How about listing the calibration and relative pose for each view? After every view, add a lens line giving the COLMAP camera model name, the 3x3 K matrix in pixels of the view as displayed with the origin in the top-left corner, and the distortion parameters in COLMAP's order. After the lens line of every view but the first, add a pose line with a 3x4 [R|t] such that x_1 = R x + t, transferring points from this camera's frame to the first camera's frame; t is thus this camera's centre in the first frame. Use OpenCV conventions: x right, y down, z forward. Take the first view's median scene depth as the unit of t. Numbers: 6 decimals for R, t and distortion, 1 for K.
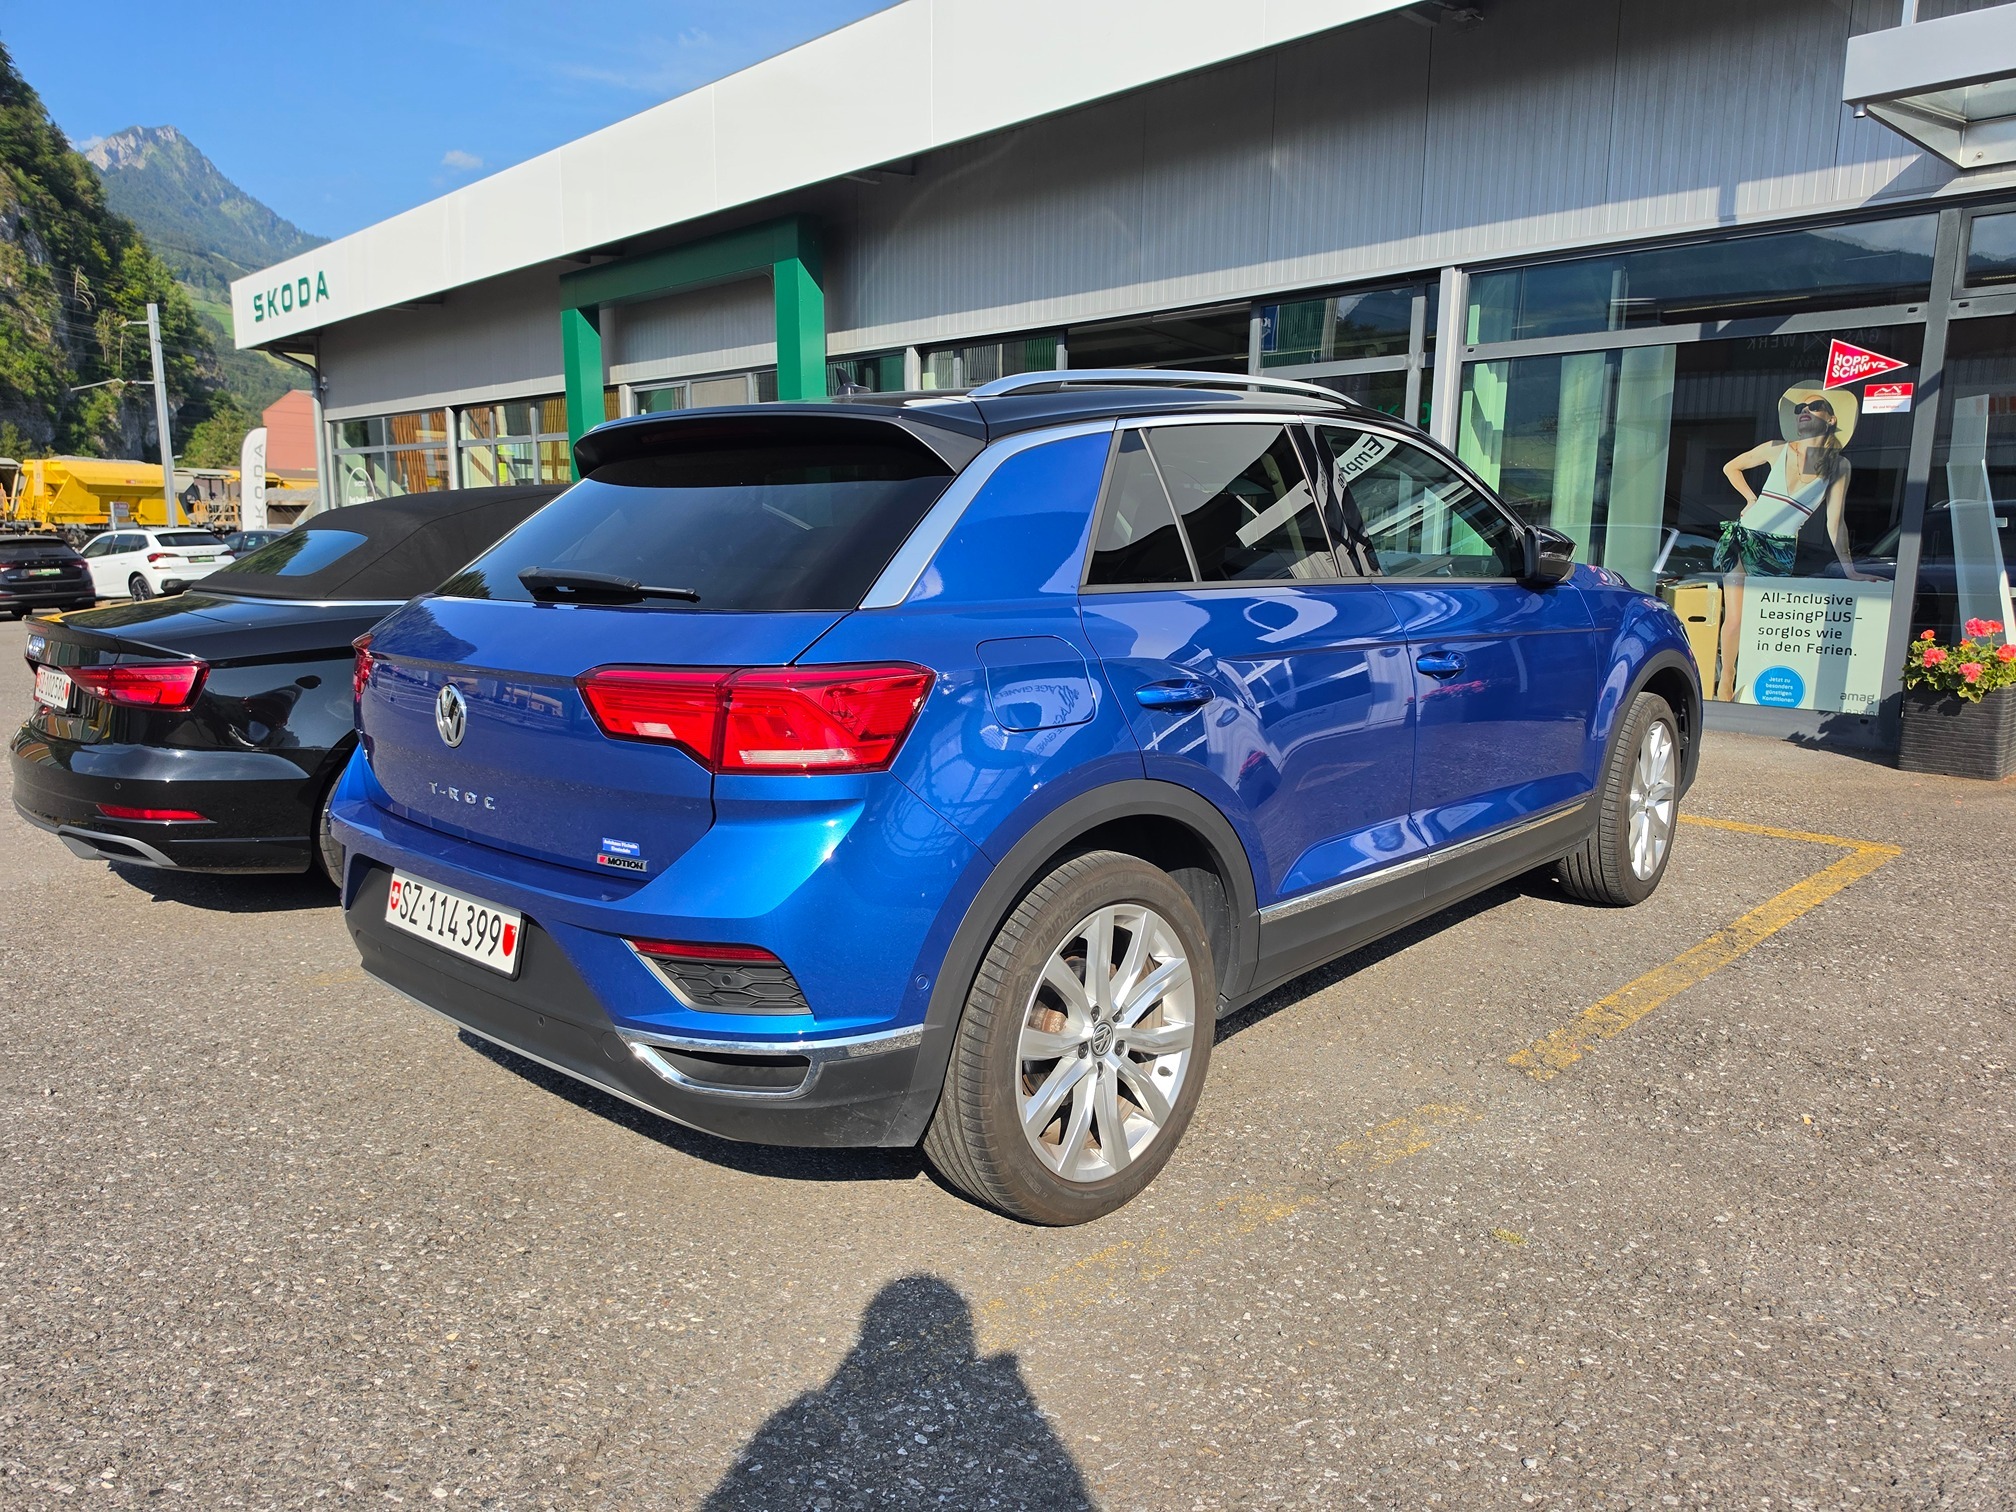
lens RADIAL K [[1407.4, 0, 1008.0], [0, 1407.4, 756.0], [0, 0, 1]] dist [0.001806, -0.000781]
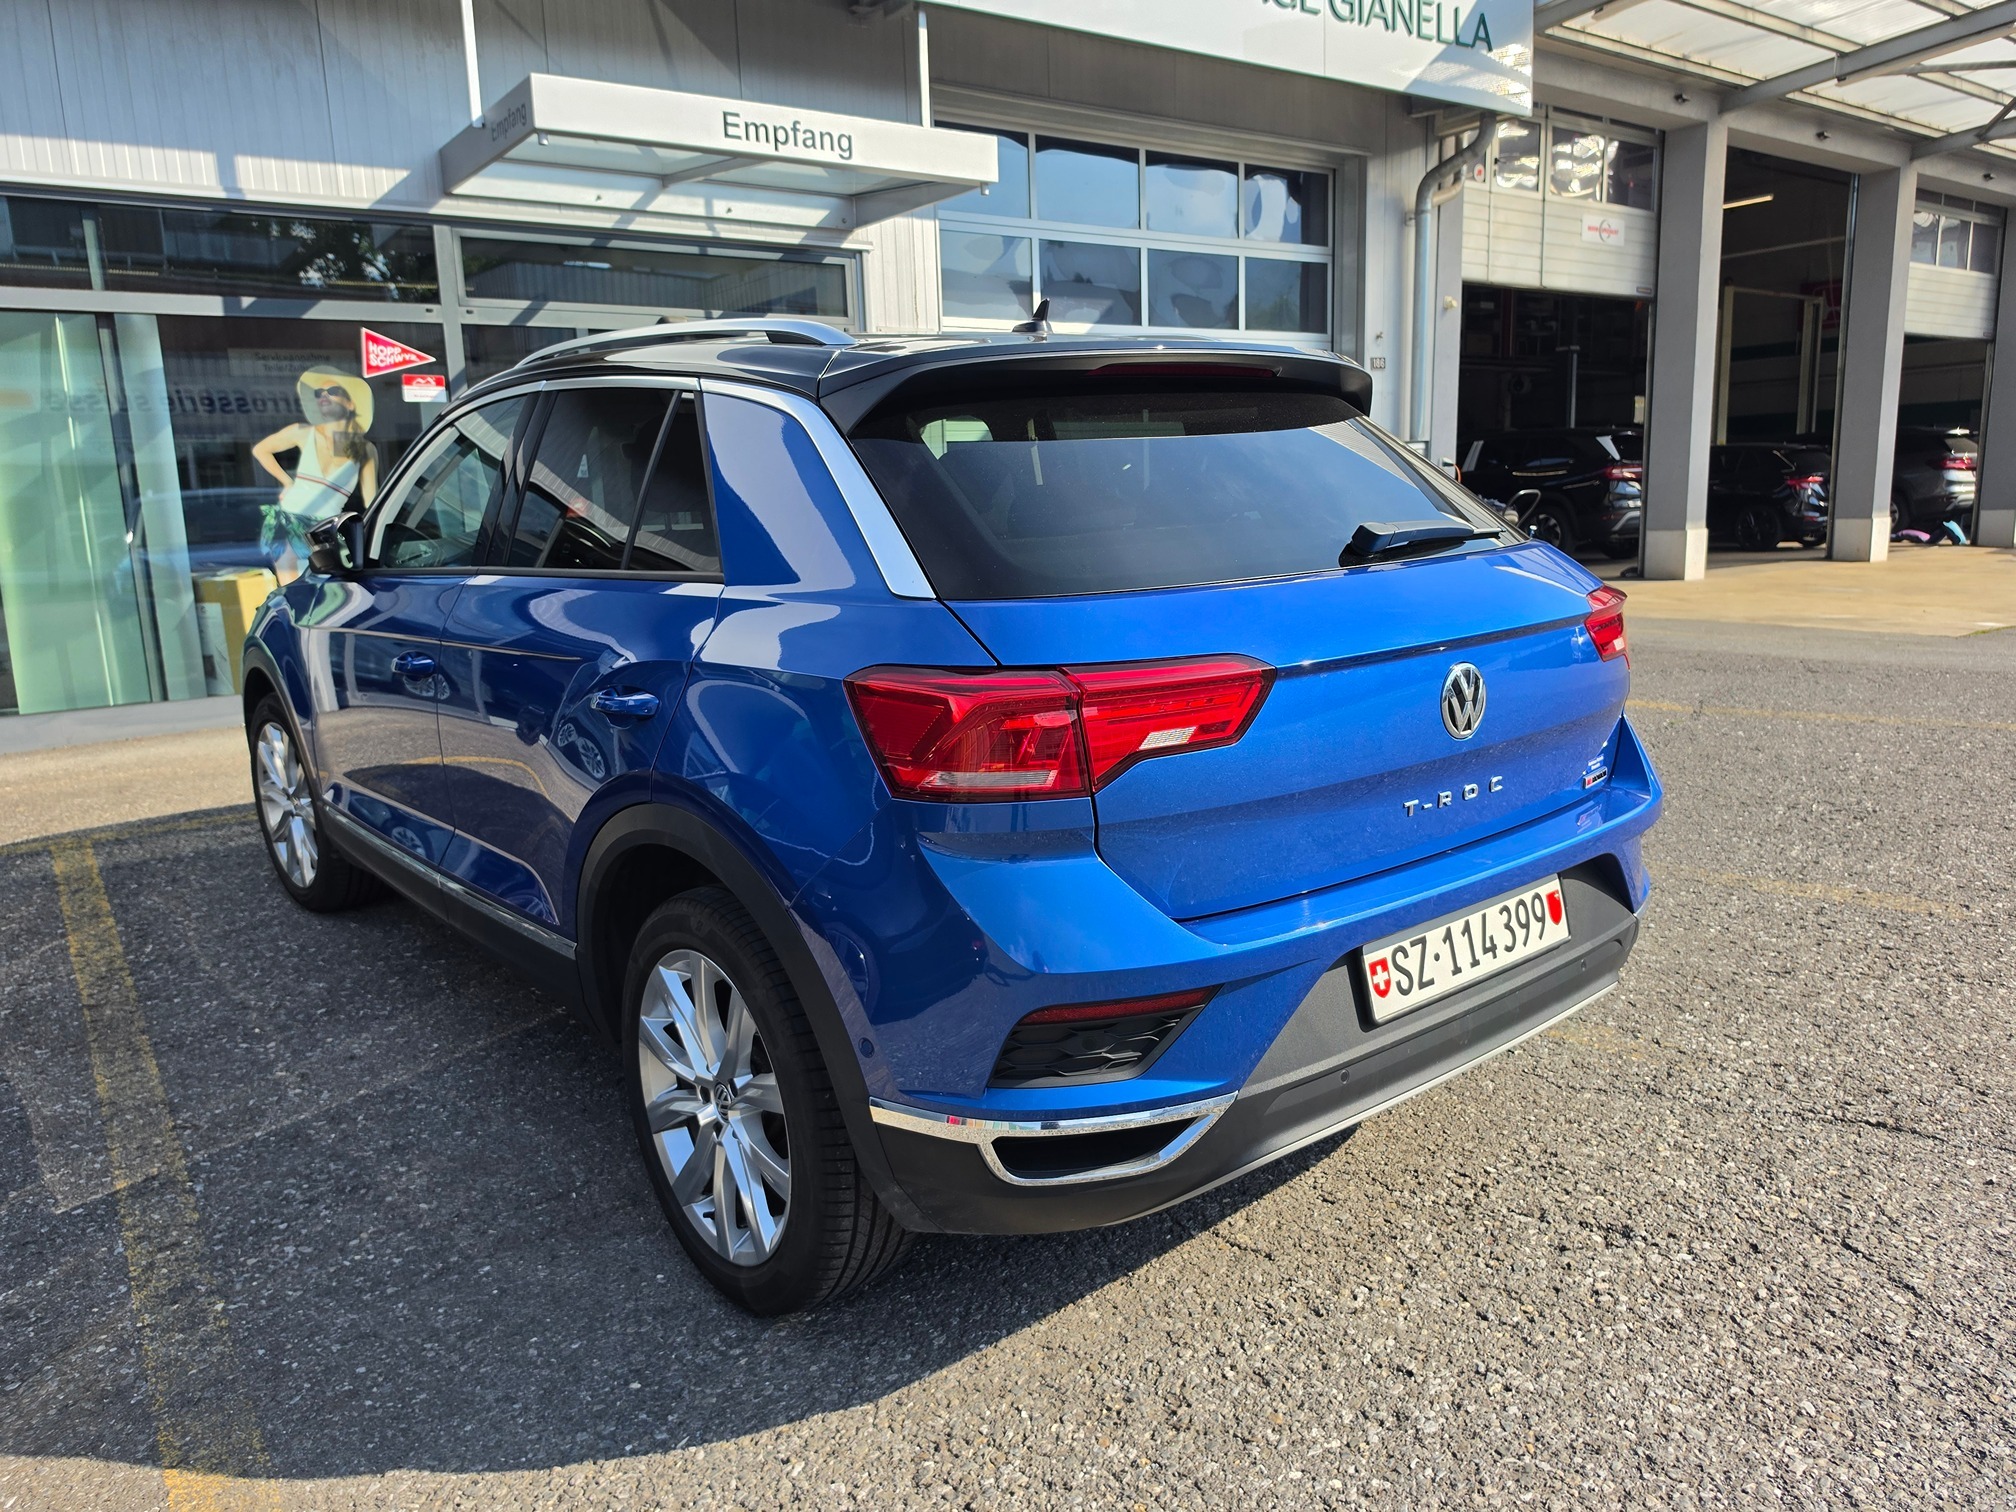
lens RADIAL K [[1407.4, 0, 1008.0], [0, 1407.4, 756.0], [0, 0, 1]] dist [0.001806, -0.000781]
pose [[0.148387, -0.199180, 0.968663, -0.421005], [0.199938, 0.965322, 0.167865, -0.064237], [-0.968507, 0.168763, 0.183064, 0.377122]]
